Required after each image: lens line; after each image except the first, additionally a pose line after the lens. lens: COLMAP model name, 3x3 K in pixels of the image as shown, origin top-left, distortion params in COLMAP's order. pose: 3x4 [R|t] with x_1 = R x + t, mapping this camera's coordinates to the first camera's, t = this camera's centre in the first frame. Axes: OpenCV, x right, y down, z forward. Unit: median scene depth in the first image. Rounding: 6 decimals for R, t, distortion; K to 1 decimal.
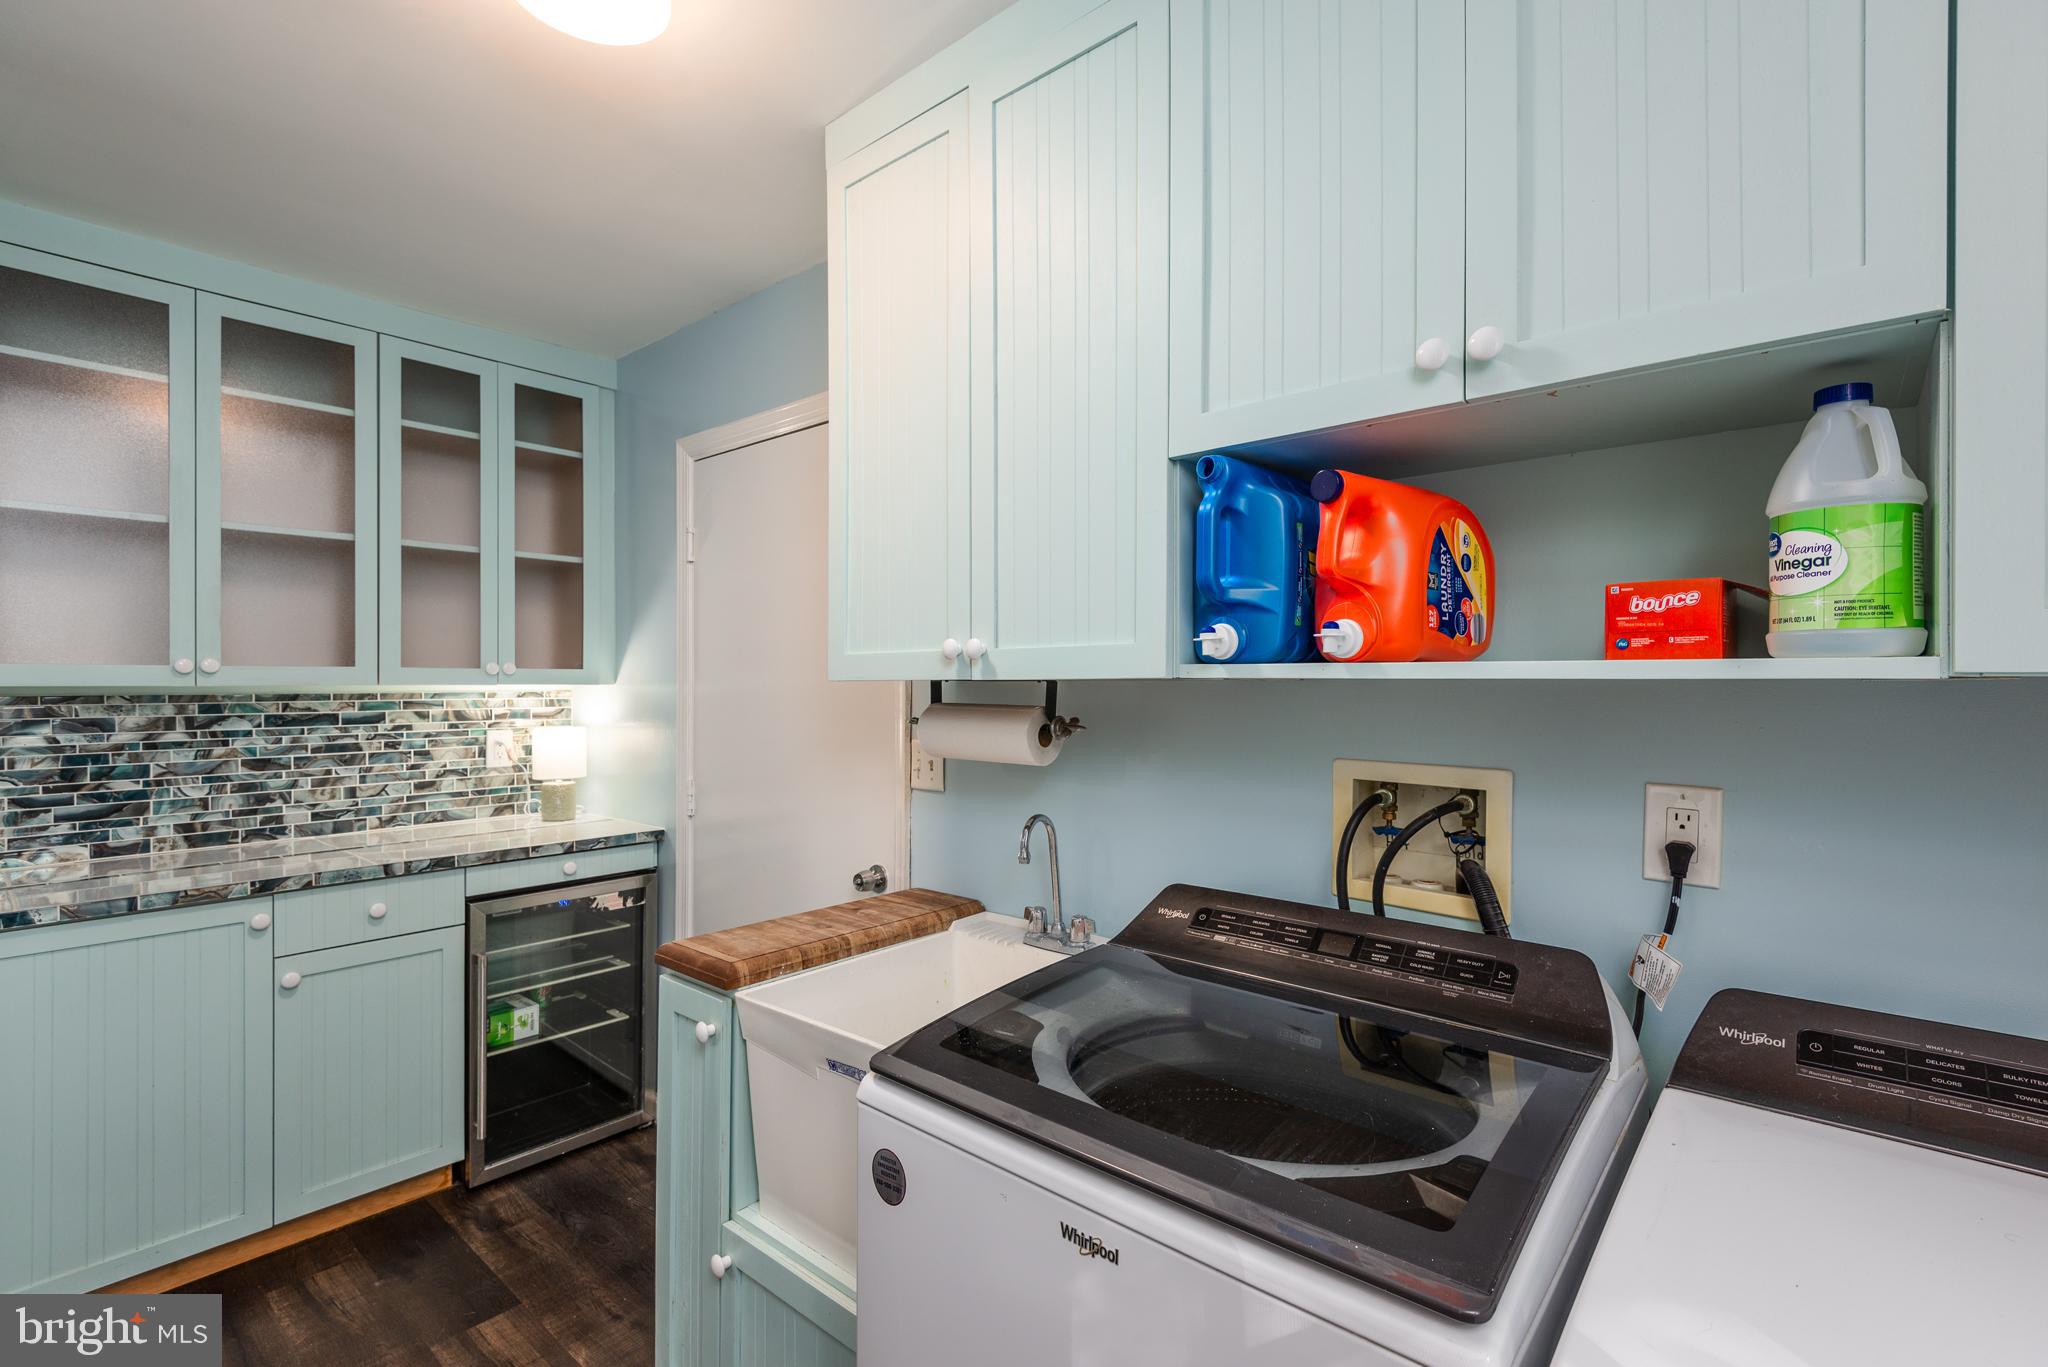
lens RADIAL K [[917.9, 0, 1024.0], [0, 917.9, 683.5], [0, 0, 1]] dist [0.017578, -0.000051]
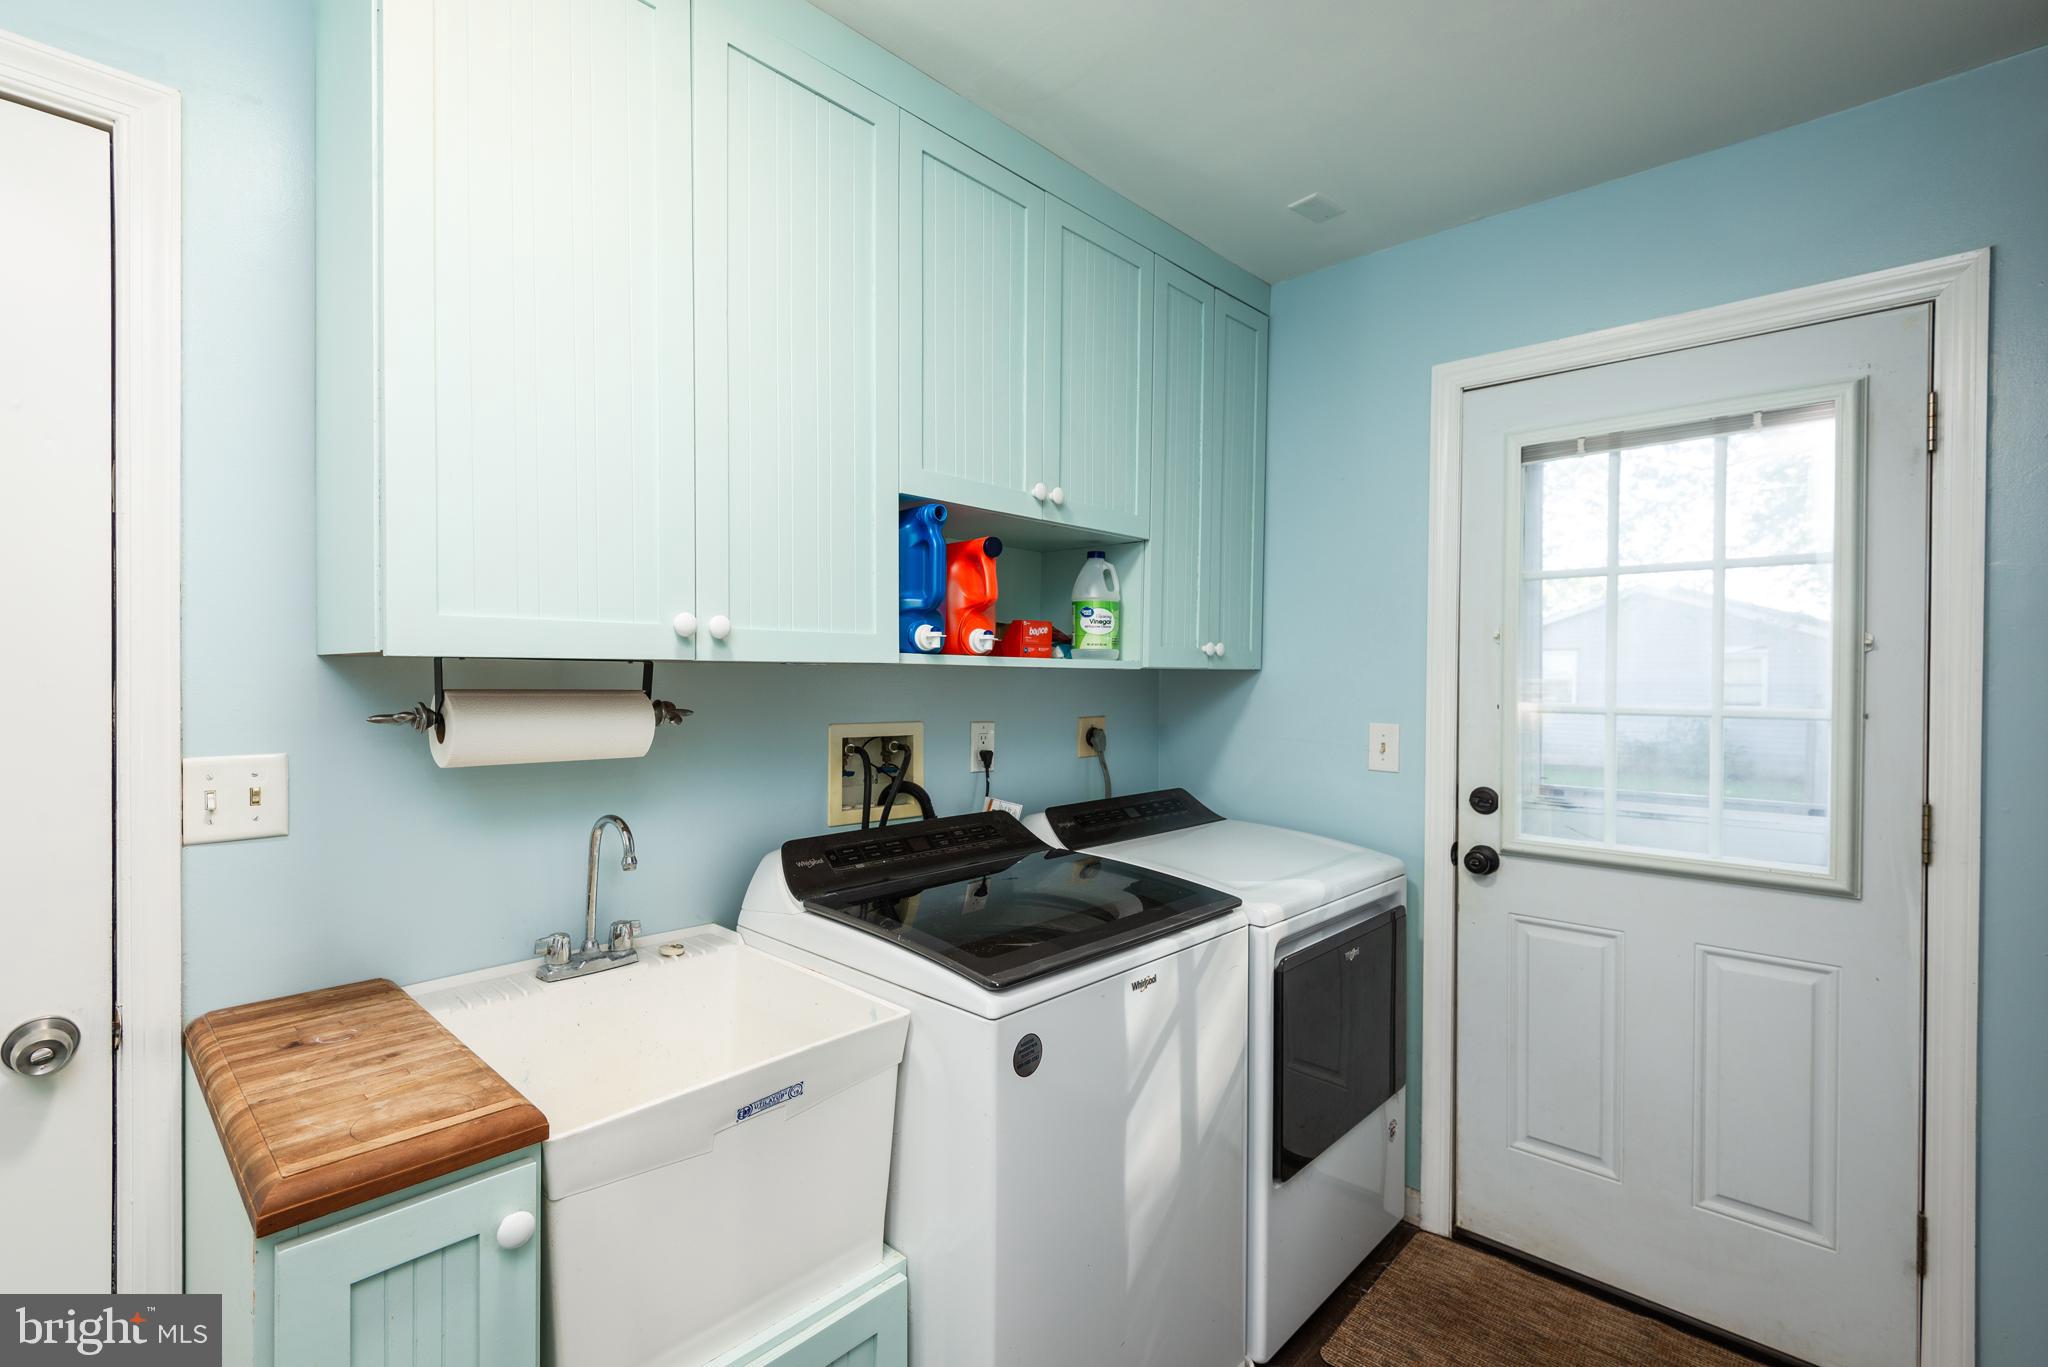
lens RADIAL K [[917.9, 0, 1024.0], [0, 917.9, 683.5], [0, 0, 1]] dist [0.017578, -0.000051]
pose [[0.039886, -0.009719, 0.999157, -1.148644], [-0.009905, 0.999900, 0.010122, 0.007900], [-0.999155, -0.010301, 0.039786, 0.783878]]
